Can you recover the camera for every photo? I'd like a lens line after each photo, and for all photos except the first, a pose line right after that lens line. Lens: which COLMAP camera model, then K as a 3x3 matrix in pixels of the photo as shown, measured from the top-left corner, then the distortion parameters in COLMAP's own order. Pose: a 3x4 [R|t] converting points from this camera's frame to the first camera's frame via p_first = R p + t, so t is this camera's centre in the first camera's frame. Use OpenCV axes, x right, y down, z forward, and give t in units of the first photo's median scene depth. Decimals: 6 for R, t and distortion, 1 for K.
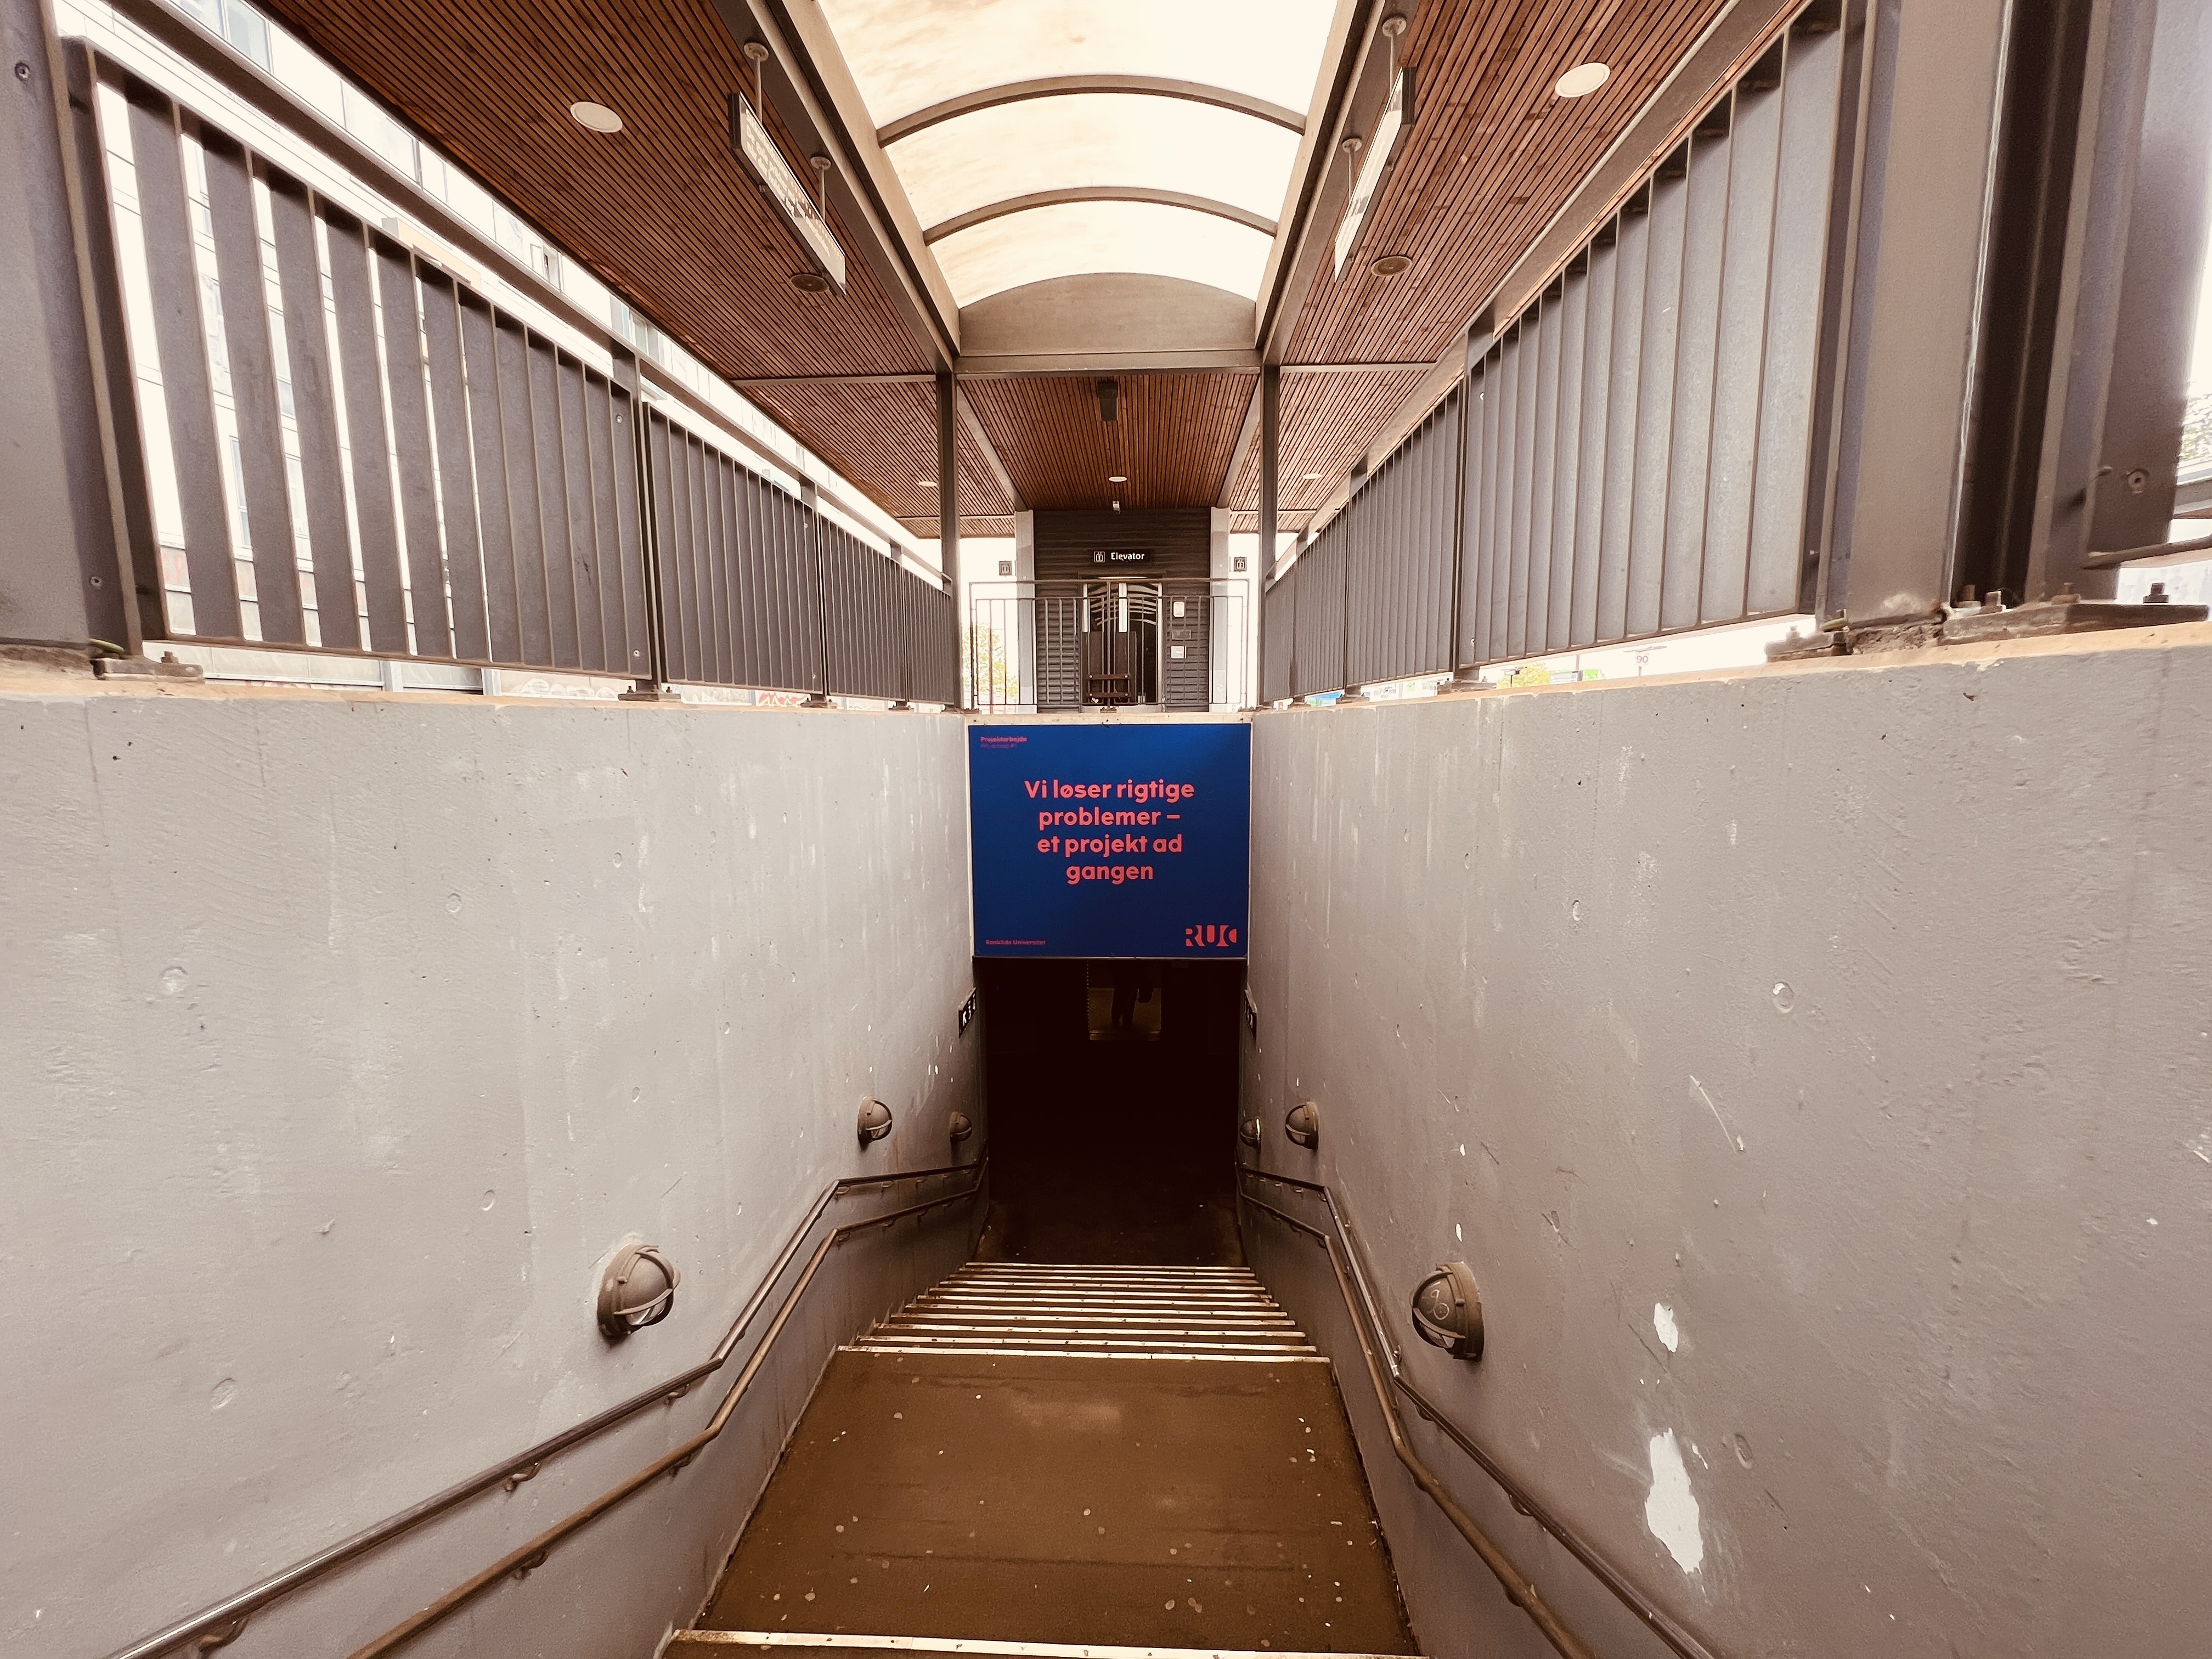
lens RADIAL K [[879.7, 0, 1104.4], [0, 879.7, 834.6], [0, 0, 1]] dist [0.002811, 0.000238]
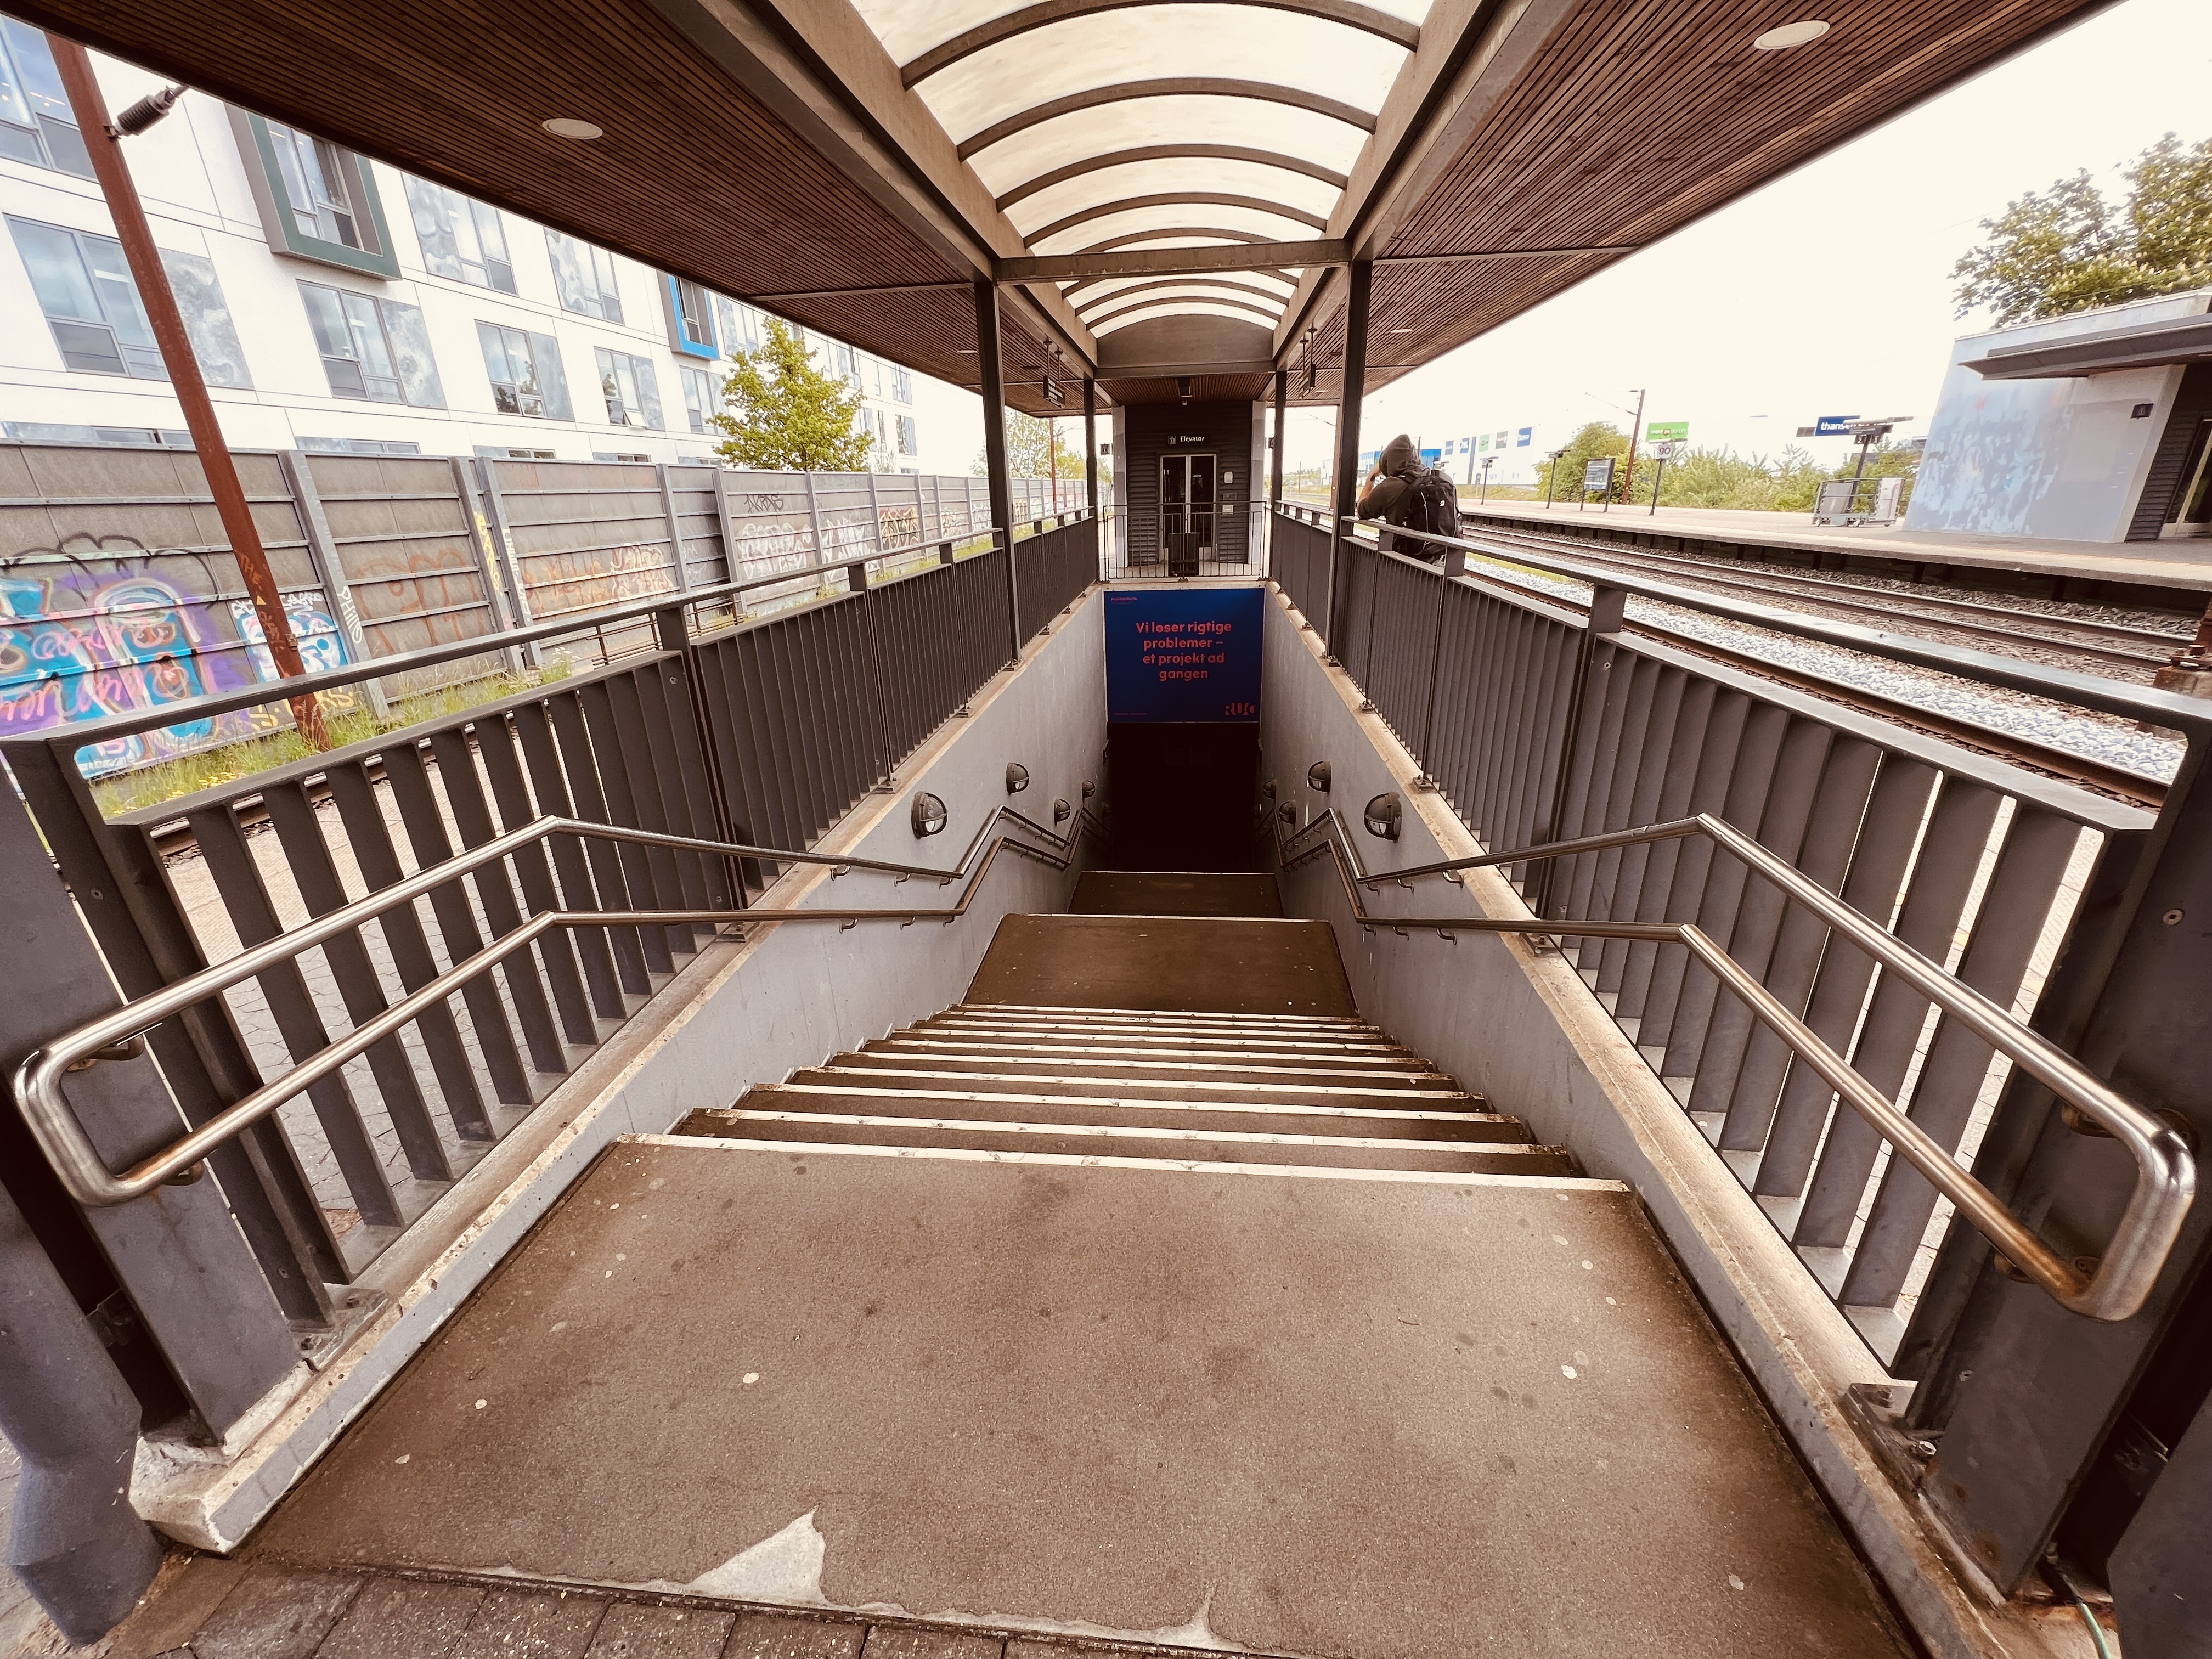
lens RADIAL K [[879.7, 0, 1111.7], [0, 879.7, 836.2], [0, 0, 1]] dist [0.002811, 0.000238]
pose [[0.998542, -0.002287, -0.053923, -0.044397], [0.015724, 0.968086, 0.250125, -0.088878], [0.051630, -0.250608, 0.966711, -0.827252]]
